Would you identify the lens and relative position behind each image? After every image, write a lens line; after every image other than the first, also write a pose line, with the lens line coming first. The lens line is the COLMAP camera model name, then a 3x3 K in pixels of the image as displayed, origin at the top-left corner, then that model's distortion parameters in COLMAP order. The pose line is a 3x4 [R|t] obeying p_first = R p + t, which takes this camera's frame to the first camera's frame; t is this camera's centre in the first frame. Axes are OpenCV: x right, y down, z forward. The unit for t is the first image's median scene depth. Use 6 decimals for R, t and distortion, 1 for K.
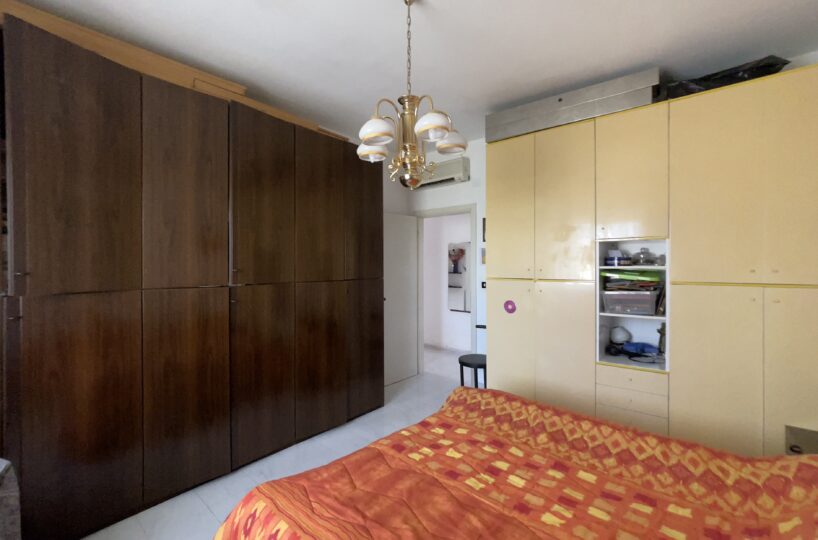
lens RADIAL K [[348.3, 0, 407.5], [0, 348.3, 268.2], [0, 0, 1]] dist [-0.011529, 0.004747]
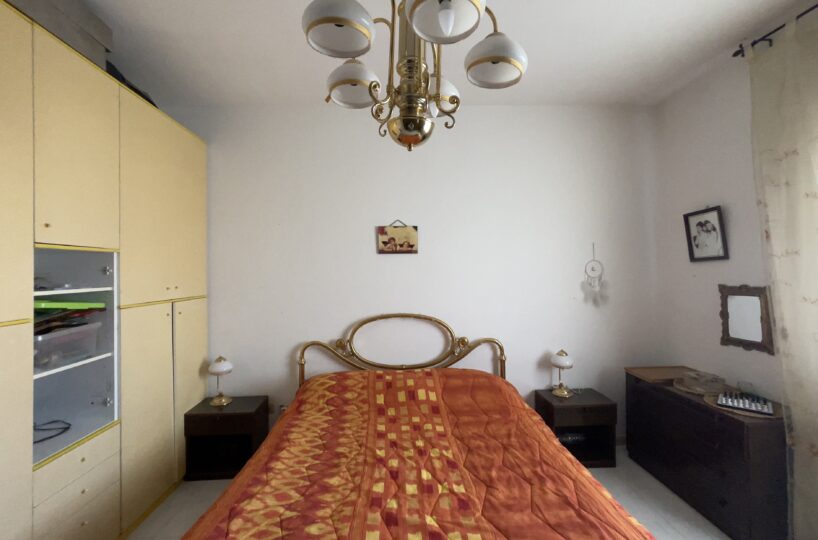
lens RADIAL K [[348.3, 0, 407.2], [0, 348.3, 262.3], [0, 0, 1]] dist [-0.011529, 0.004747]
pose [[-0.669885, 0.026436, 0.741994, -0.408008], [0.018007, 0.999650, -0.019359, -0.048139], [-0.742247, 0.000393, -0.670127, 1.456370]]
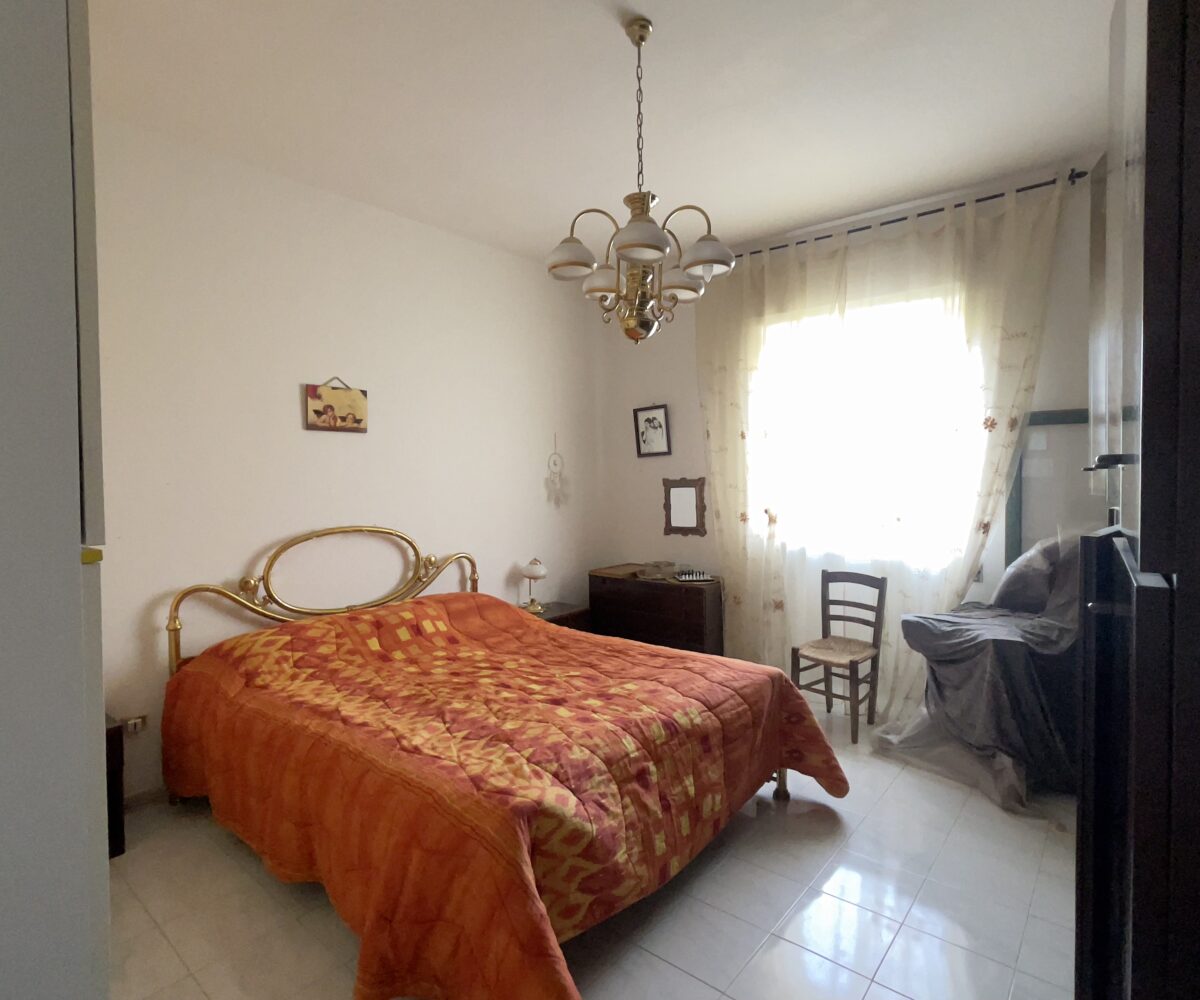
lens RADIAL K [[641.9, 0, 592.6], [0, 641.9, 495.5], [0, 0, 1]] dist [0.039301, -0.000281]
pose [[-0.999949, 0.007561, -0.006724, 0.112099], [0.007294, 0.999216, 0.038902, -0.000057], [0.007013, 0.038851, -0.999220, 2.336040]]
